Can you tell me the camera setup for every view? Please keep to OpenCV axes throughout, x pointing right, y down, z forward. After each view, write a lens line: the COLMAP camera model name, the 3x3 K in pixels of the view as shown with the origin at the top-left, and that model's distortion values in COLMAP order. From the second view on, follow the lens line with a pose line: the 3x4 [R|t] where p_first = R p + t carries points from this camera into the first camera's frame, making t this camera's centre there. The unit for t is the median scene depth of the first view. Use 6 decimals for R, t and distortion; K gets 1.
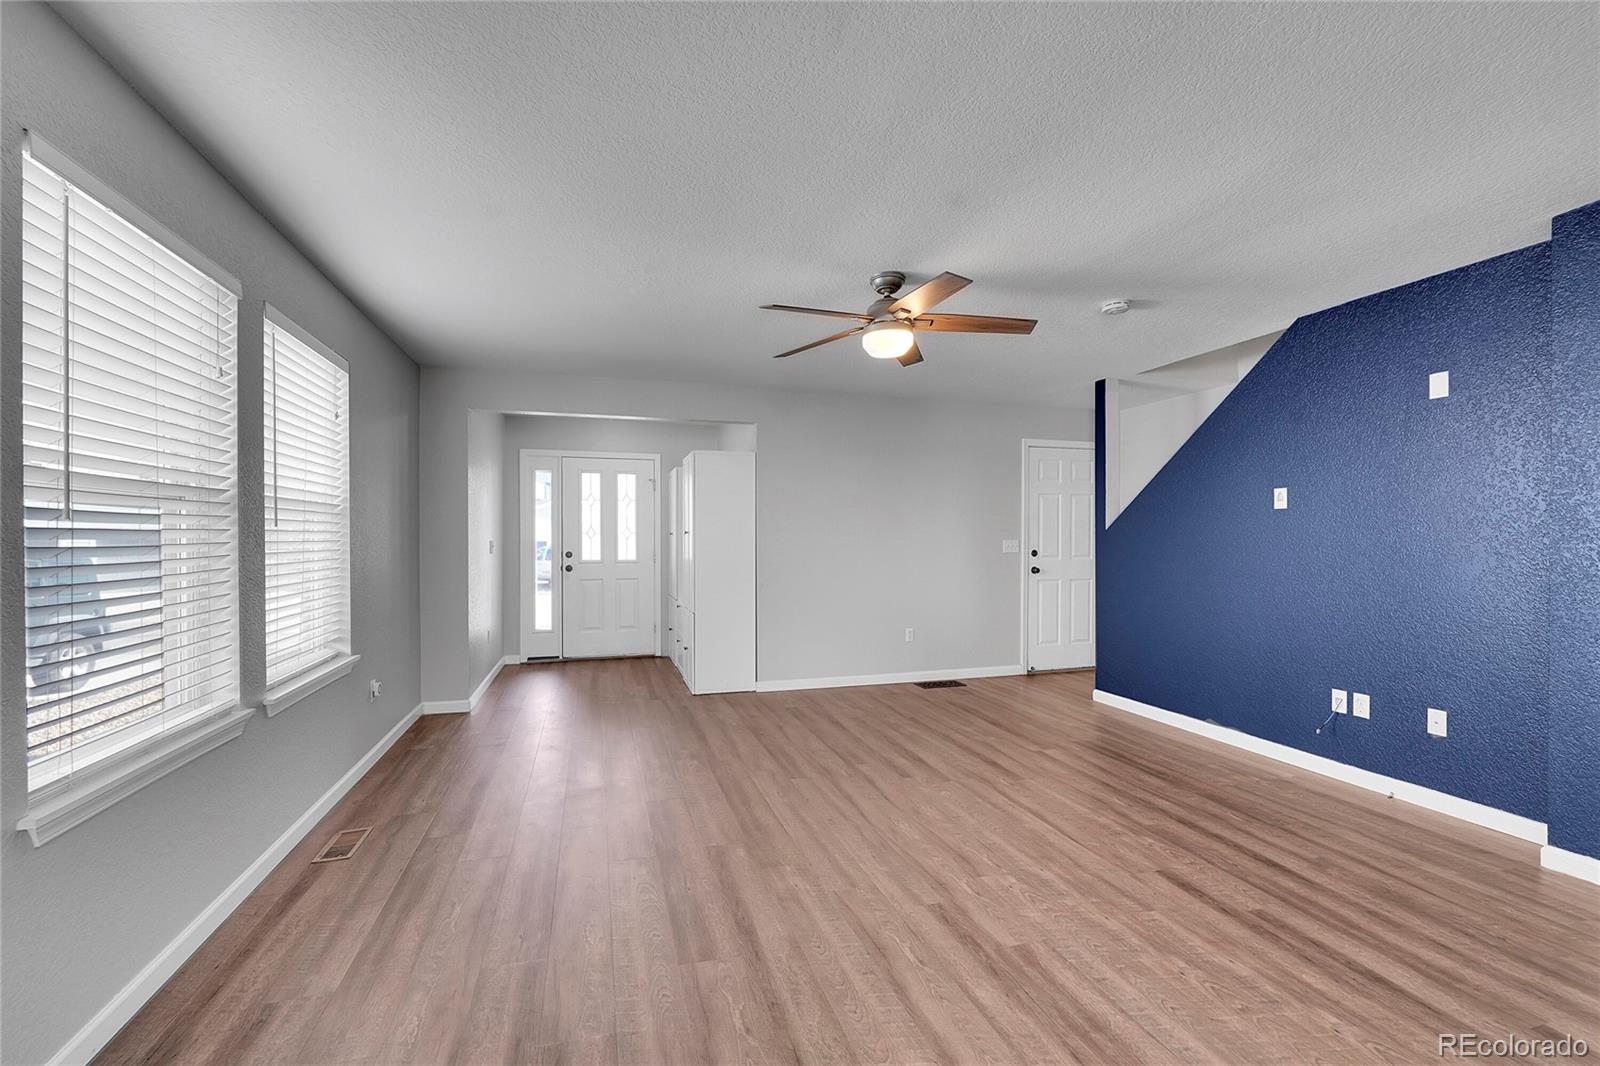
lens RADIAL K [[658.2, 0, 788.4], [0, 658.2, 544.0], [0, 0, 1]] dist [-0.013226, -0.000073]
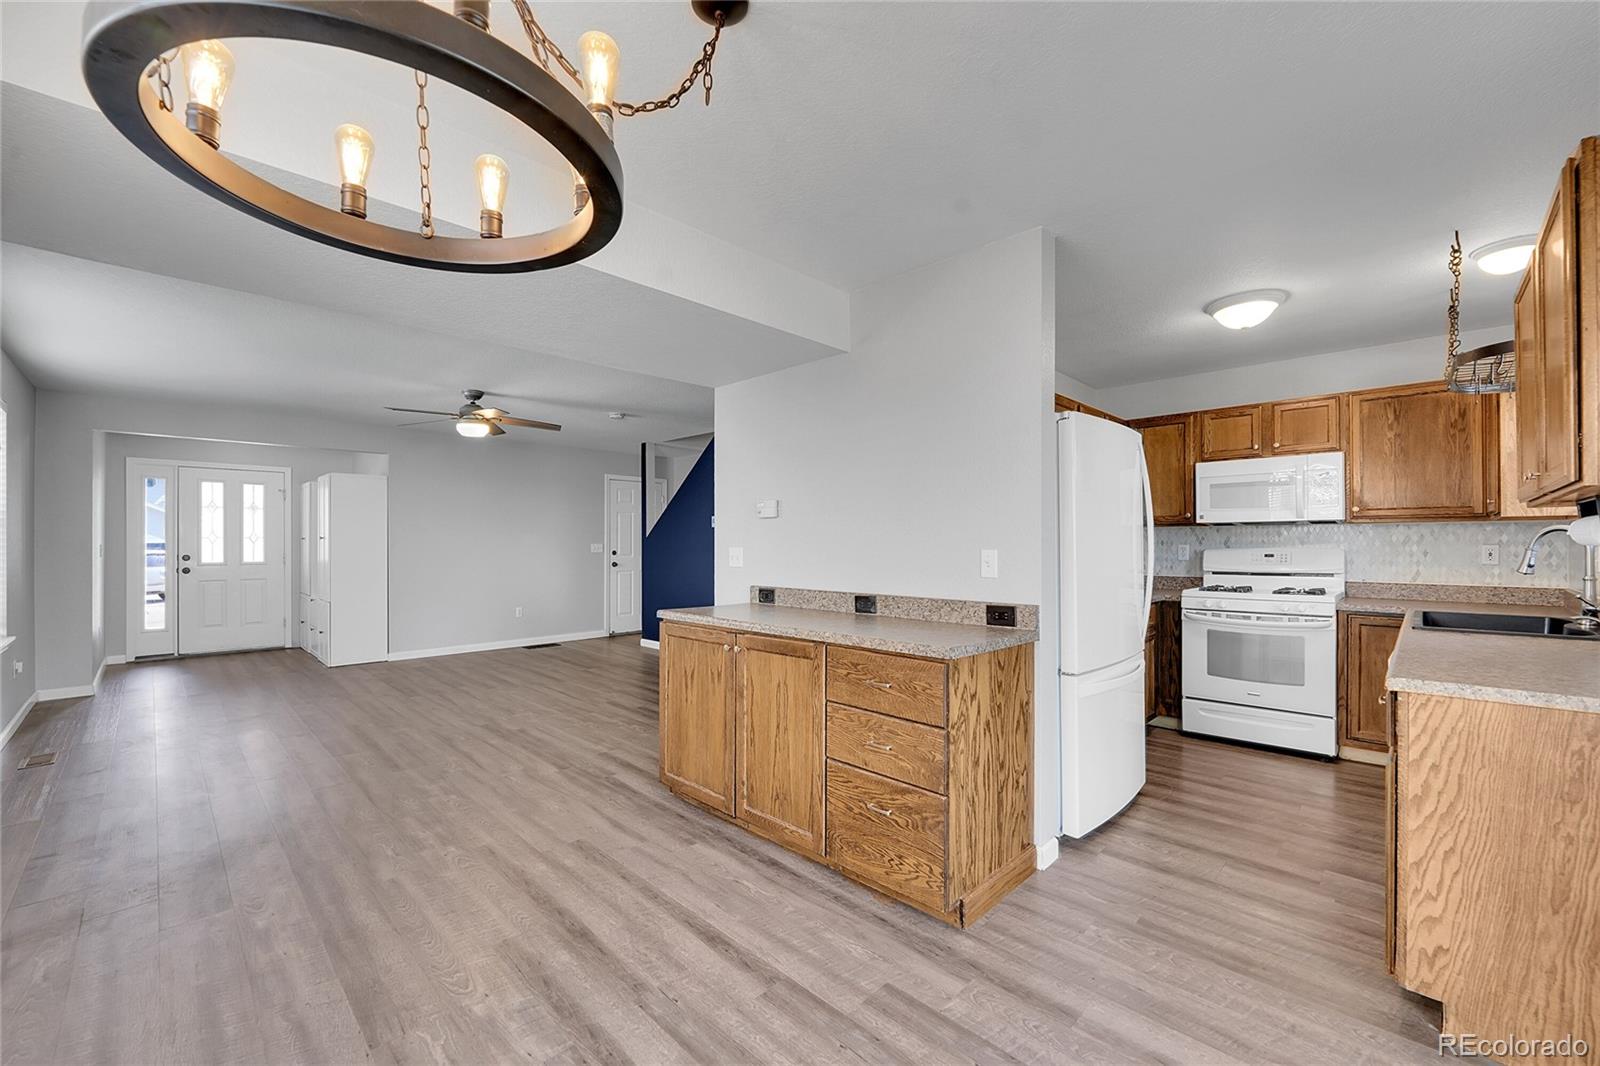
lens RADIAL K [[654.2, 0, 802.7], [0, 654.2, 541.2], [0, 0, 1]] dist [-0.009034, -0.000159]
pose [[0.876960, 0.000191, 0.480564, 0.062181], [0.004221, 0.999958, -0.008099, 0.002654], [-0.480546, 0.009130, 0.876922, -0.643997]]
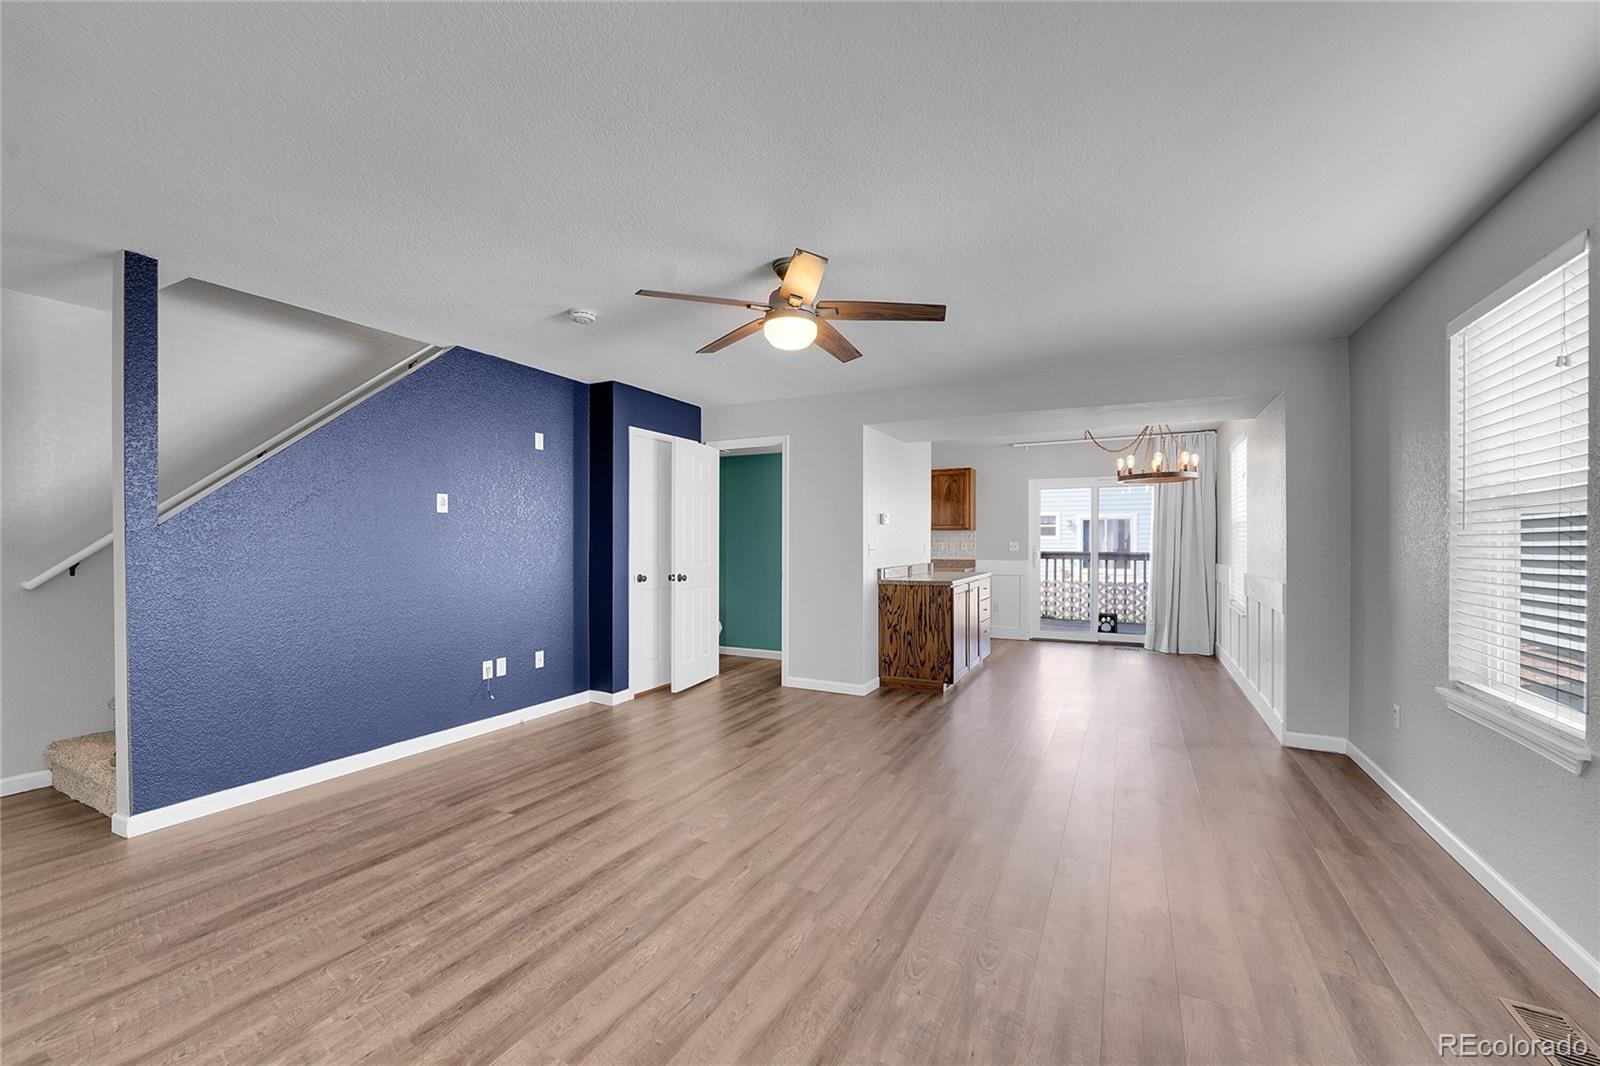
lens RADIAL K [[658.2, 0, 788.4], [0, 658.2, 544.0], [0, 0, 1]] dist [-0.013226, -0.000073]
pose [[-0.722088, -0.004874, 0.691784, -0.354334], [0.005317, 0.999907, 0.012595, -0.011078], [-0.691780, 0.012773, -0.721995, 1.196937]]
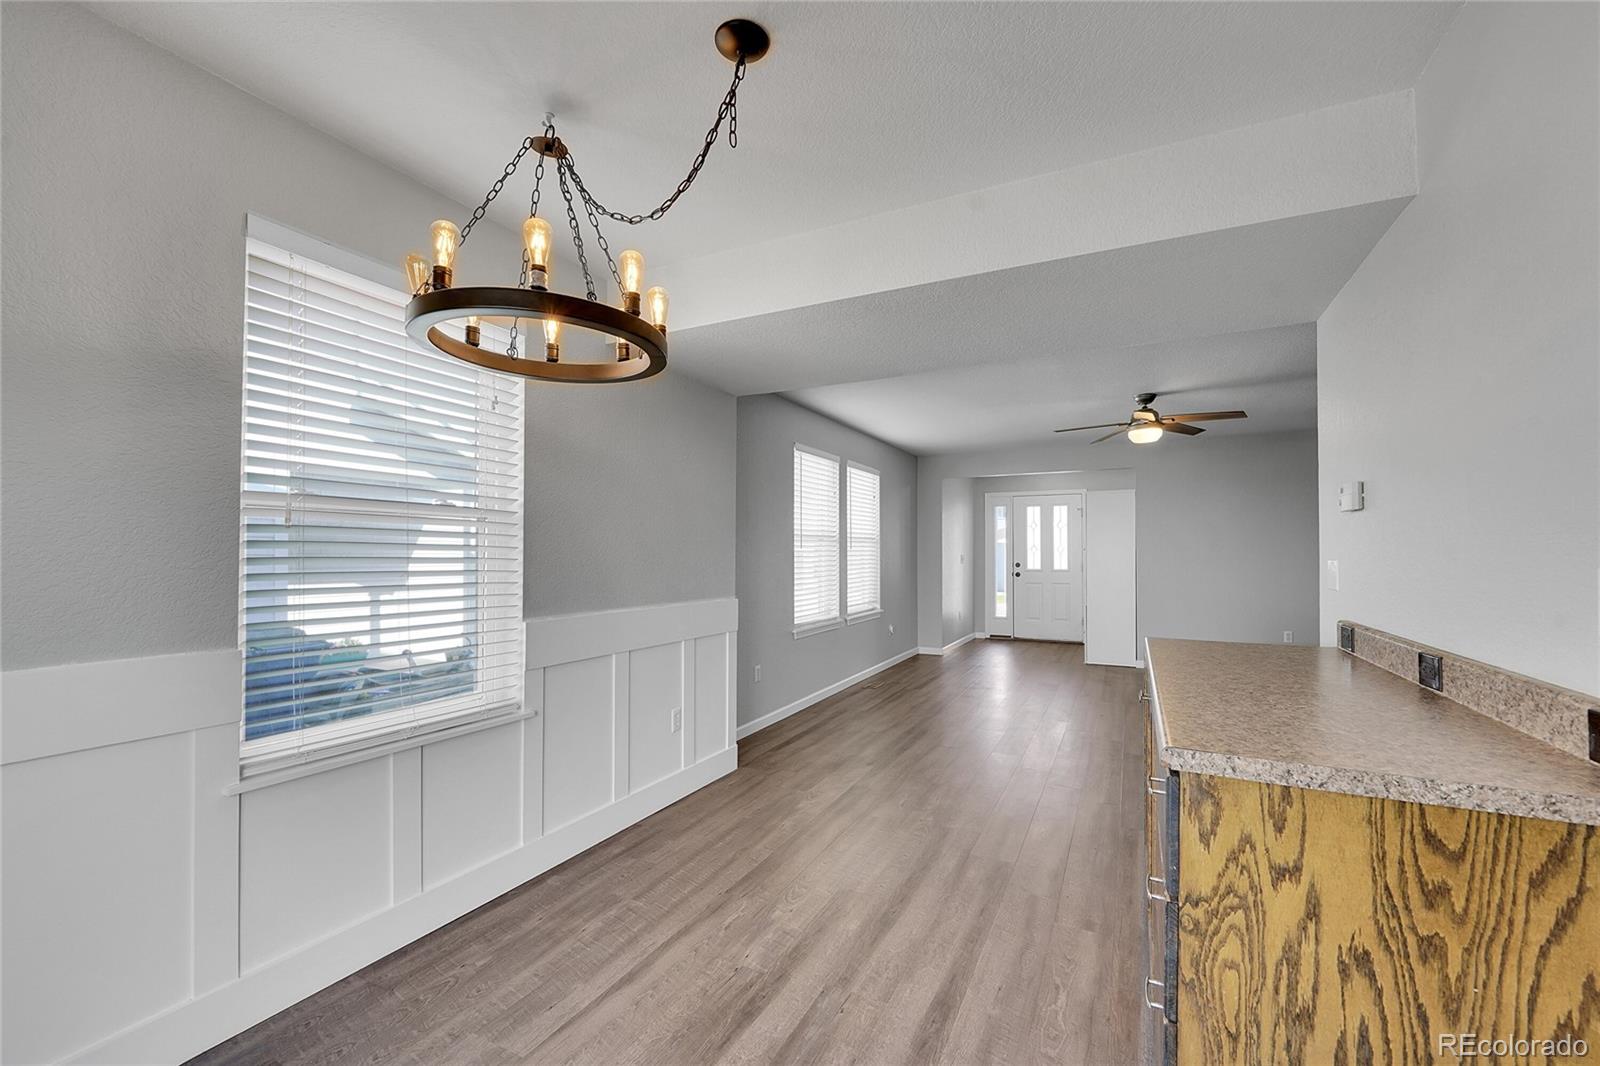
lens RADIAL K [[658.2, 0, 788.4], [0, 658.2, 544.0], [0, 0, 1]] dist [-0.013226, -0.000073]
pose [[0.718921, -0.011009, -0.695005, 0.460178], [-0.004340, 0.999784, -0.020326, 0.003400], [0.695078, 0.017629, 0.718718, -0.565783]]
